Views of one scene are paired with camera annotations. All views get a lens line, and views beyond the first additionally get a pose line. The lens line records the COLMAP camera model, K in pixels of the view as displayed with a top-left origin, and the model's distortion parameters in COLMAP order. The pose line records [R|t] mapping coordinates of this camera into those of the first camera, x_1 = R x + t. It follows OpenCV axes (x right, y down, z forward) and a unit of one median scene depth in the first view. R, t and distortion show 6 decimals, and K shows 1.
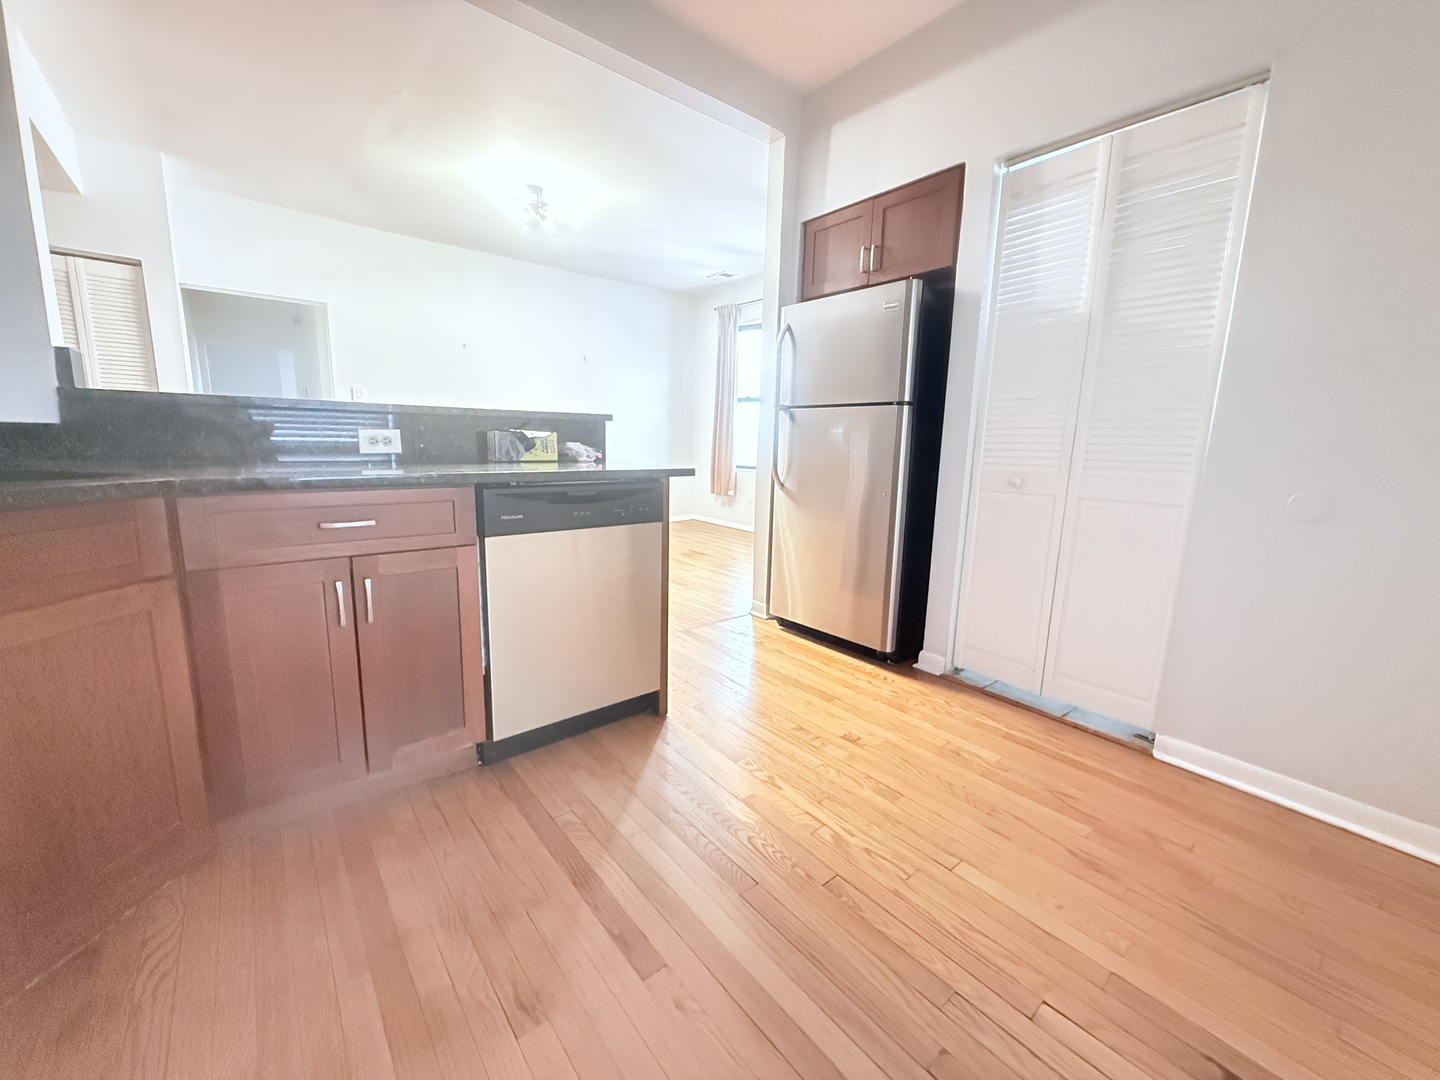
lens RADIAL K [[574.1, 0, 718.2], [0, 574.1, 531.8], [0, 0, 1]] dist [-0.001506, 0.000510]
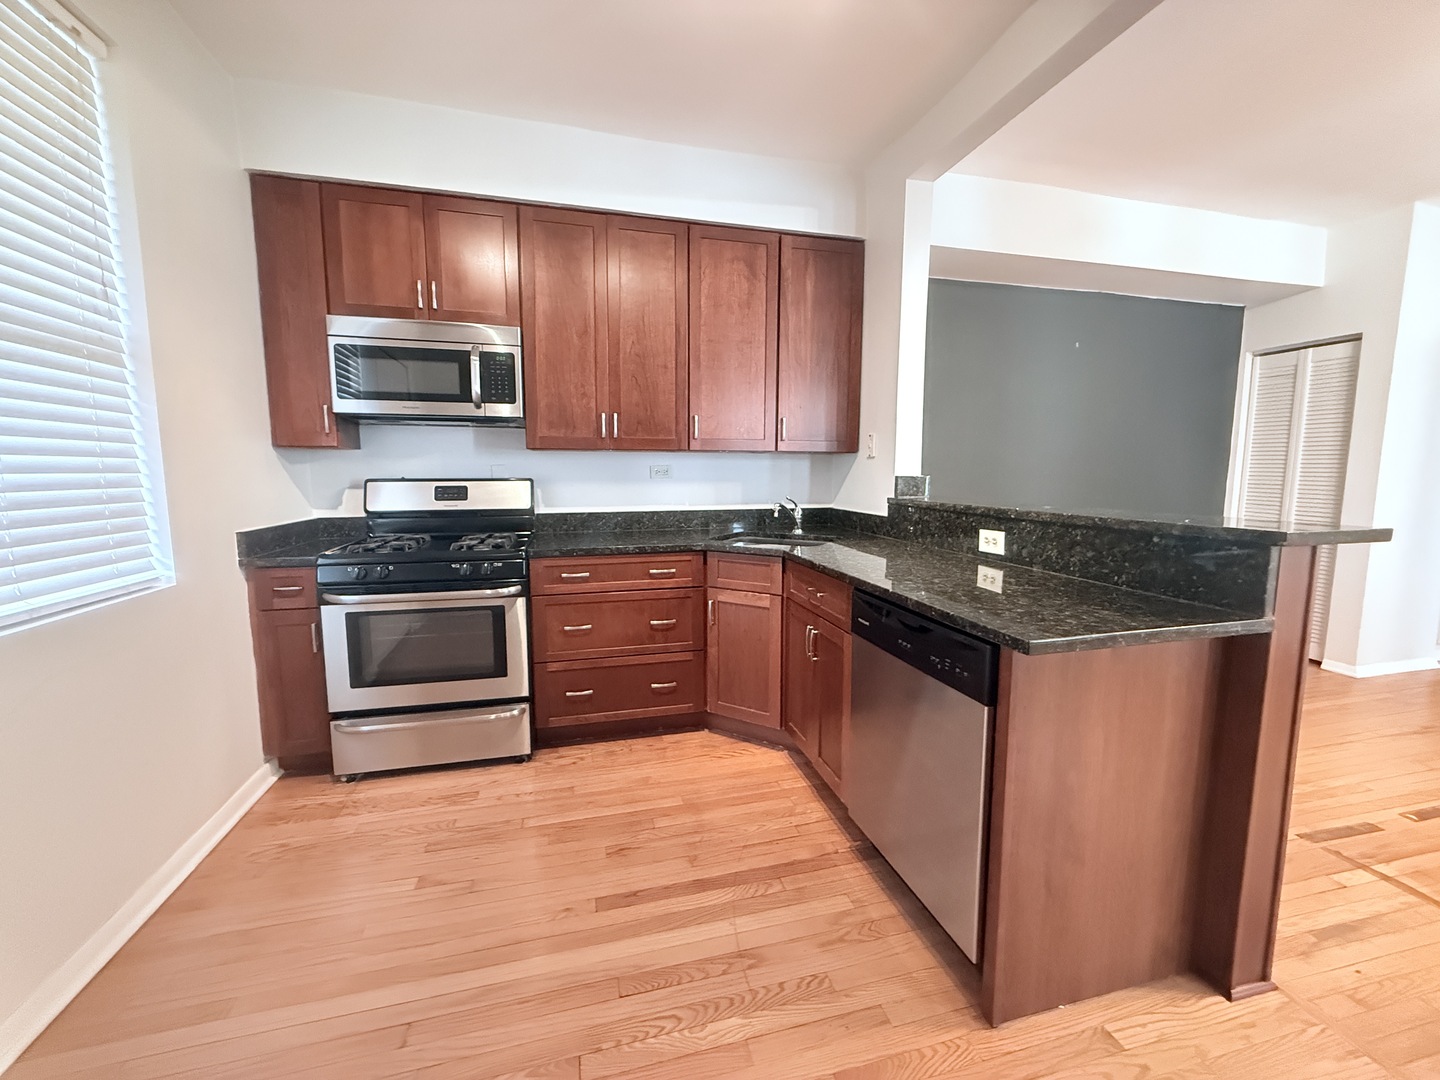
lens RADIAL K [[574.1, 0, 716.3], [0, 574.1, 537.0], [0, 0, 1]] dist [-0.001506, 0.000510]
pose [[-0.427713, 0.079263, -0.900433, 0.538499], [-0.155386, 0.974872, 0.159625, -0.234648], [0.890459, 0.208188, -0.404649, 0.887343]]
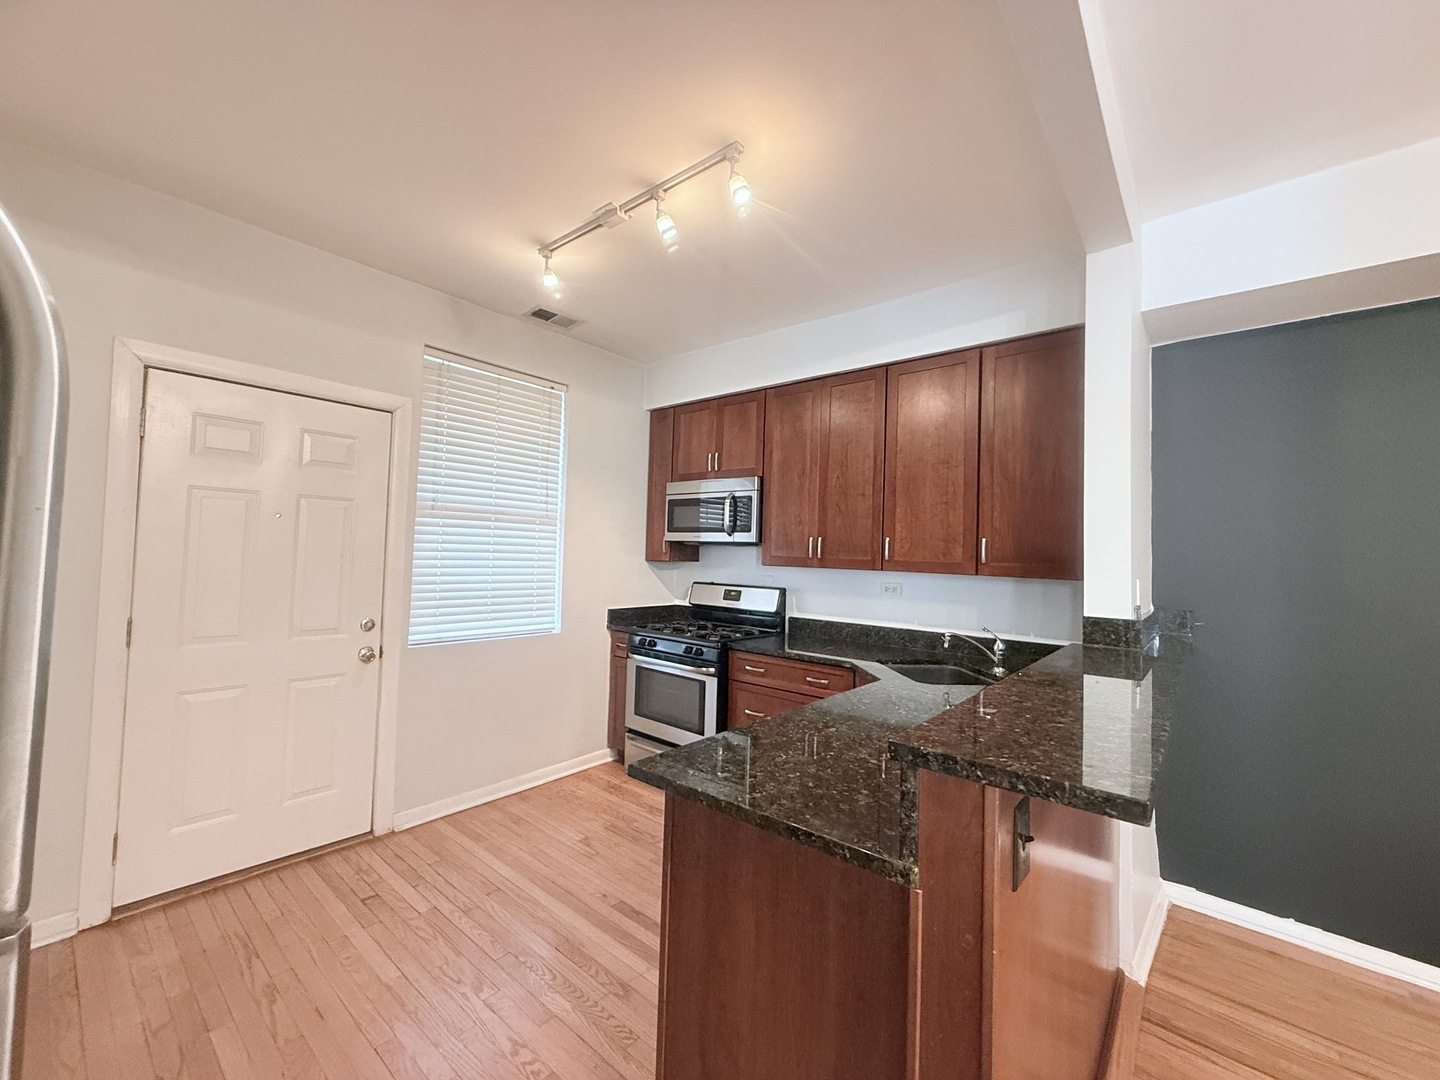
lens RADIAL K [[574.1, 0, 713.3], [0, 574.1, 536.1], [0, 0, 1]] dist [-0.001506, 0.000510]
pose [[-0.982209, -0.062059, -0.177242, -0.003171], [-0.083980, 0.989339, 0.118977, -0.421586], [0.167969, 0.131745, -0.976949, 1.523732]]
